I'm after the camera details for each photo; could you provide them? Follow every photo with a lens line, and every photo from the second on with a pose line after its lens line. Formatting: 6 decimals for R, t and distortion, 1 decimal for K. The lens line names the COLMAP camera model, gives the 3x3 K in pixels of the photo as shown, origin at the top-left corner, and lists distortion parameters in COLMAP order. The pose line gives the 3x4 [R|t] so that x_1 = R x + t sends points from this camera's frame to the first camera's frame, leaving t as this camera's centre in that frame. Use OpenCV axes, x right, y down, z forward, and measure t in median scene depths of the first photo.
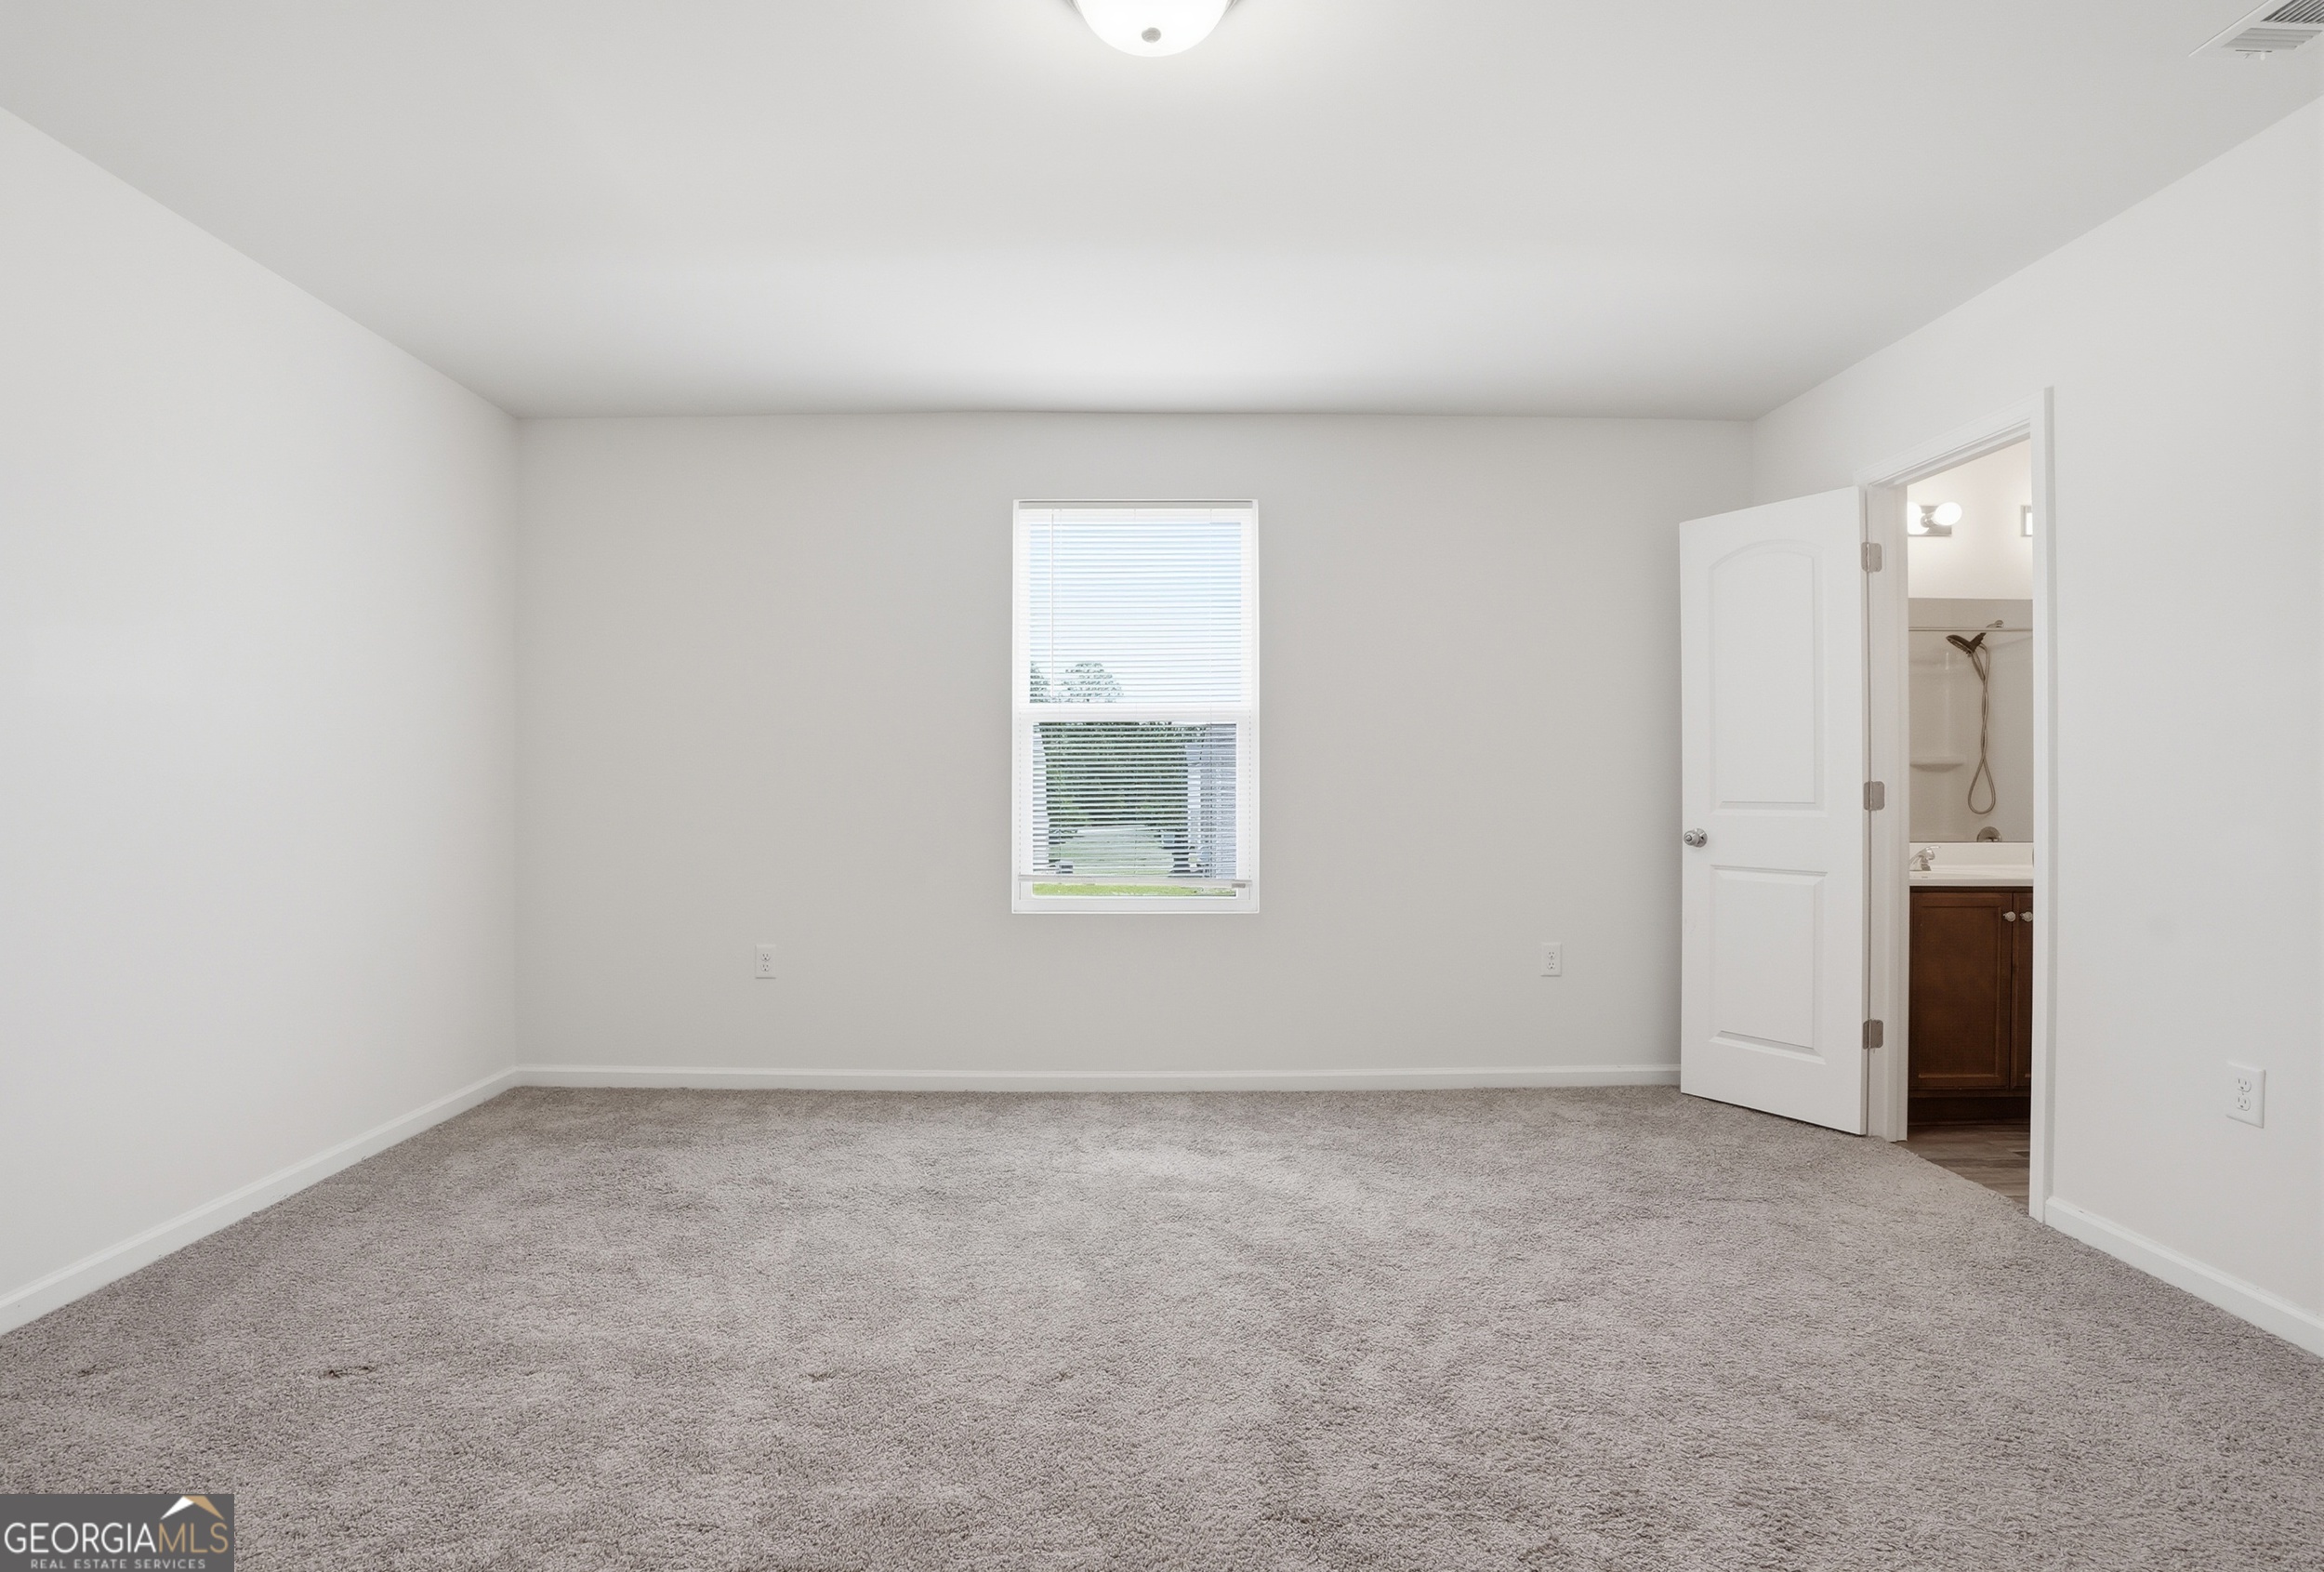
lens RADIAL K [[1069.2, 0, 1162.0], [0, 1069.2, 786.0], [0, 0, 1]] dist [-0.082794, 0.034518]
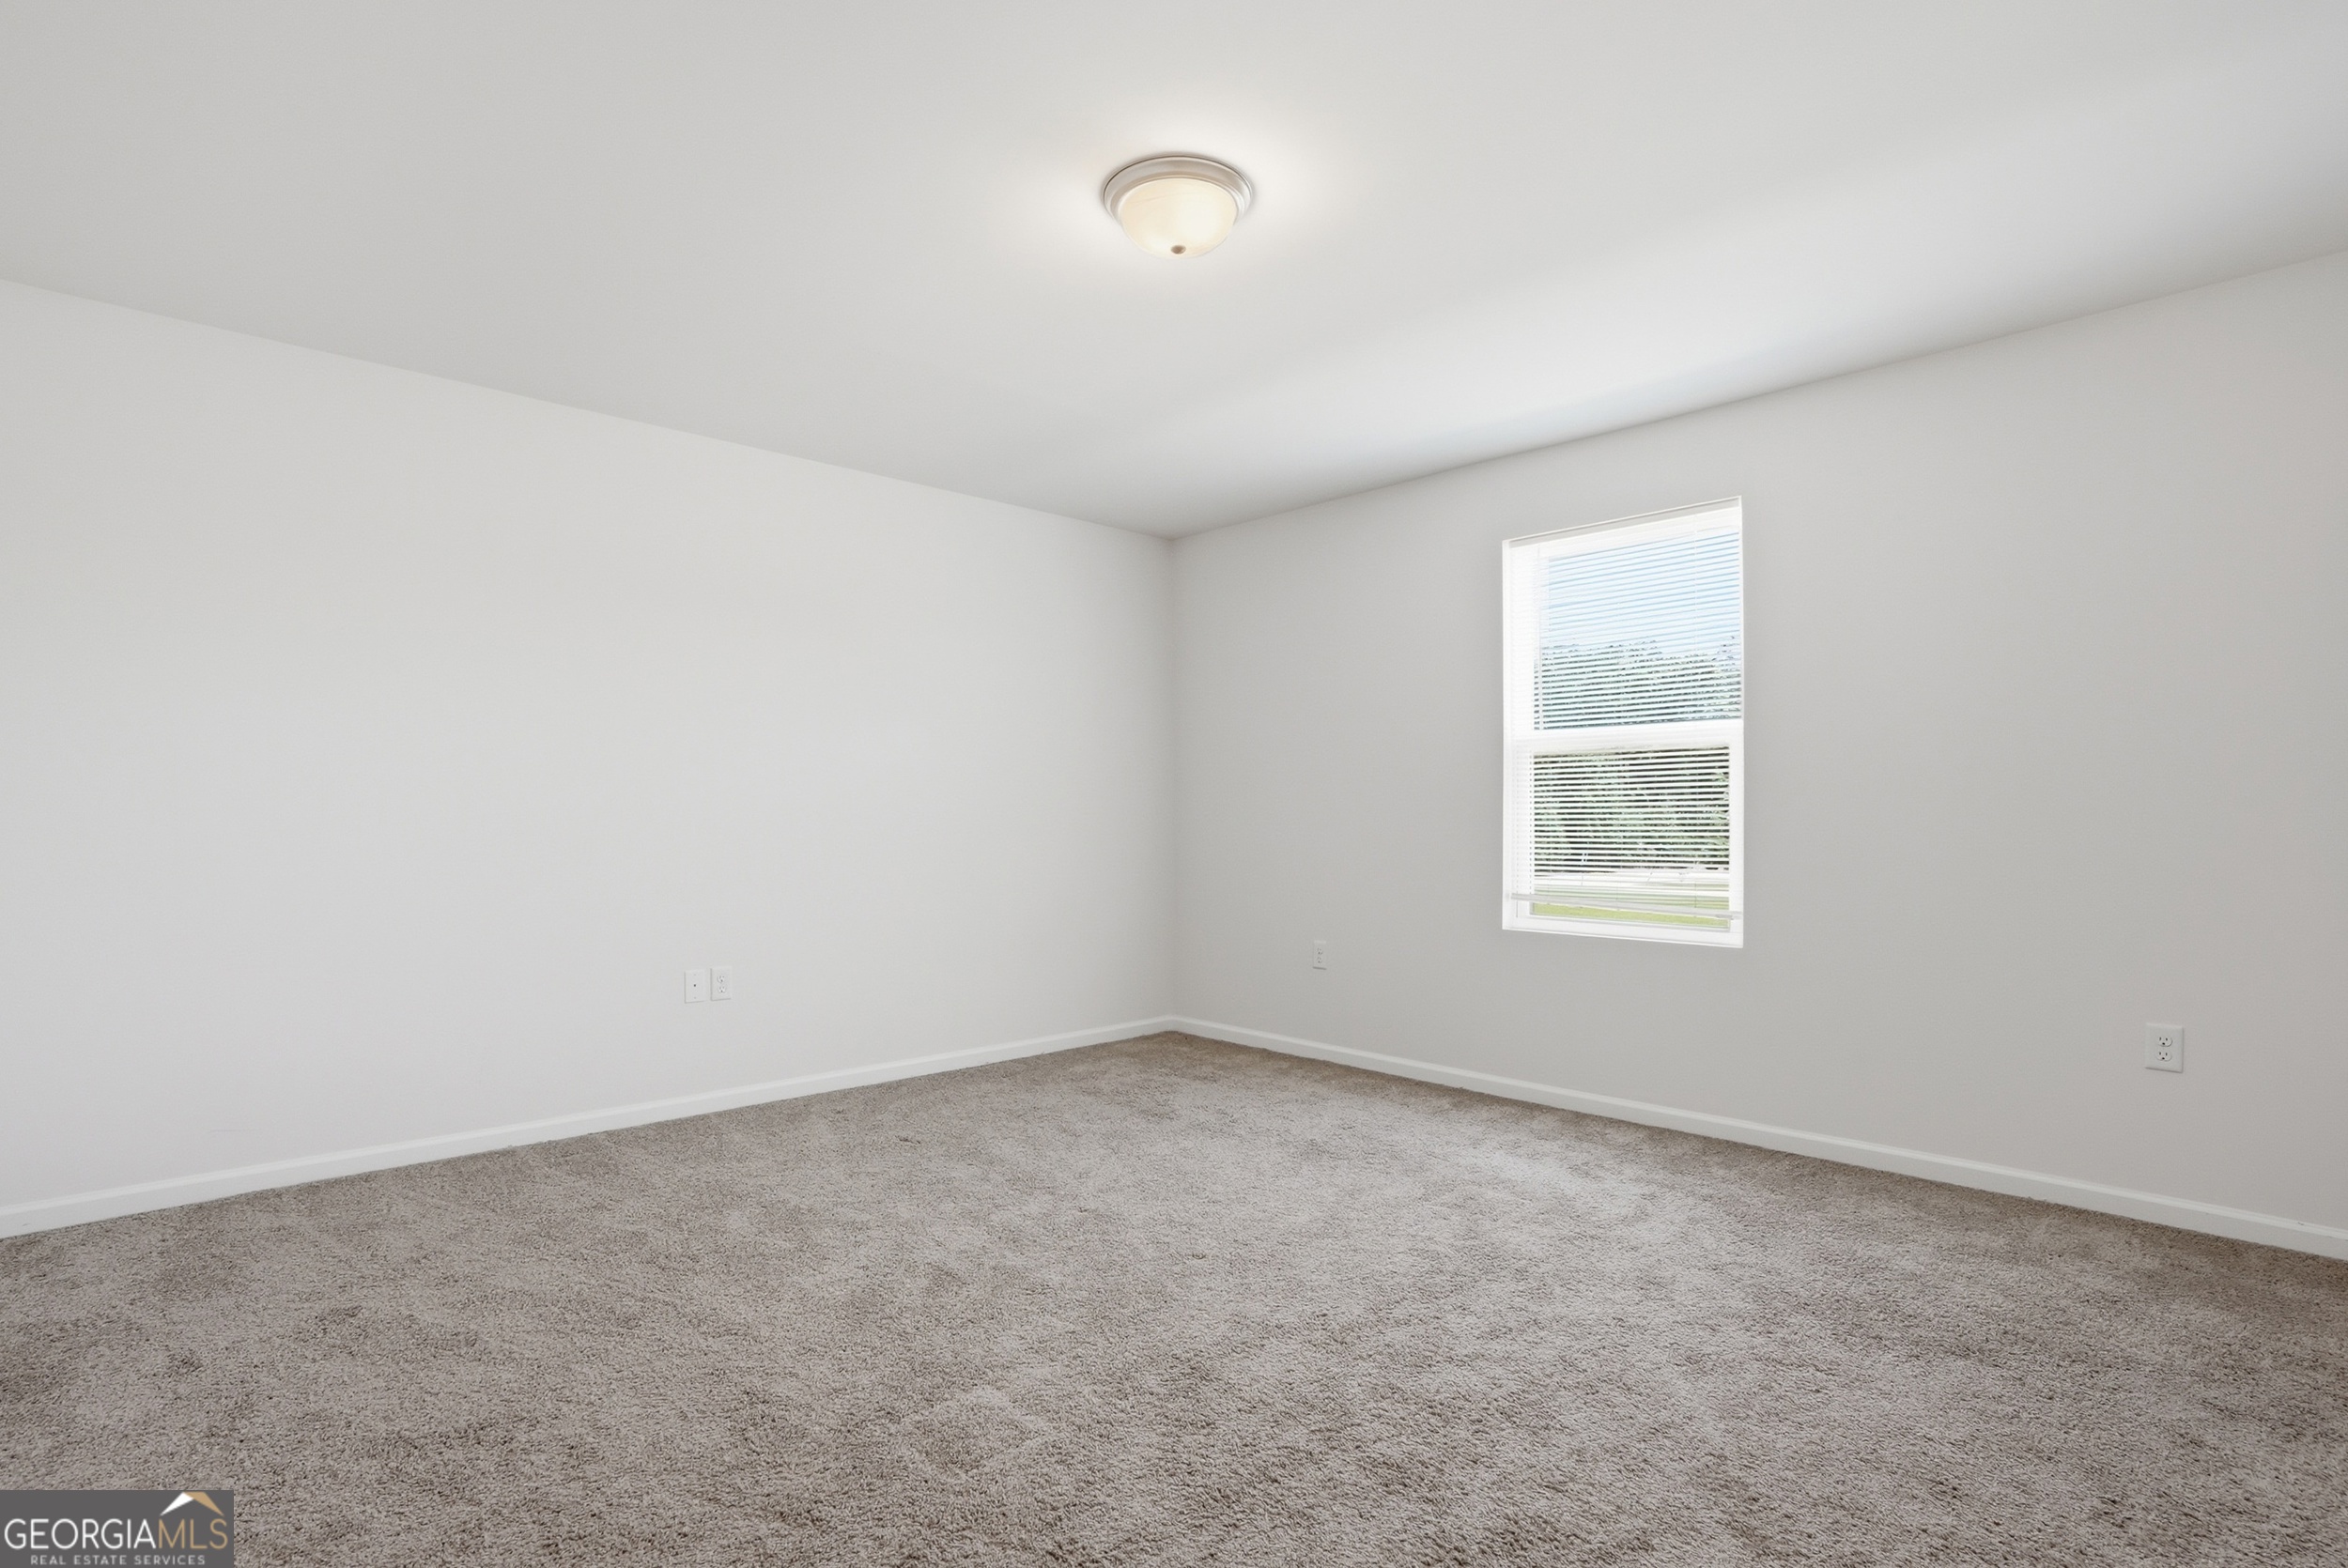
lens RADIAL K [[1078.0, 0, 1176.3], [0, 1078.0, 807.1], [0, 0, 1]] dist [-0.080055, 0.032001]
pose [[0.699703, -0.001944, -0.714432, 0.491415], [-0.002155, 0.999986, -0.004832, 0.004629], [0.714431, 0.004920, 0.699689, 0.023772]]
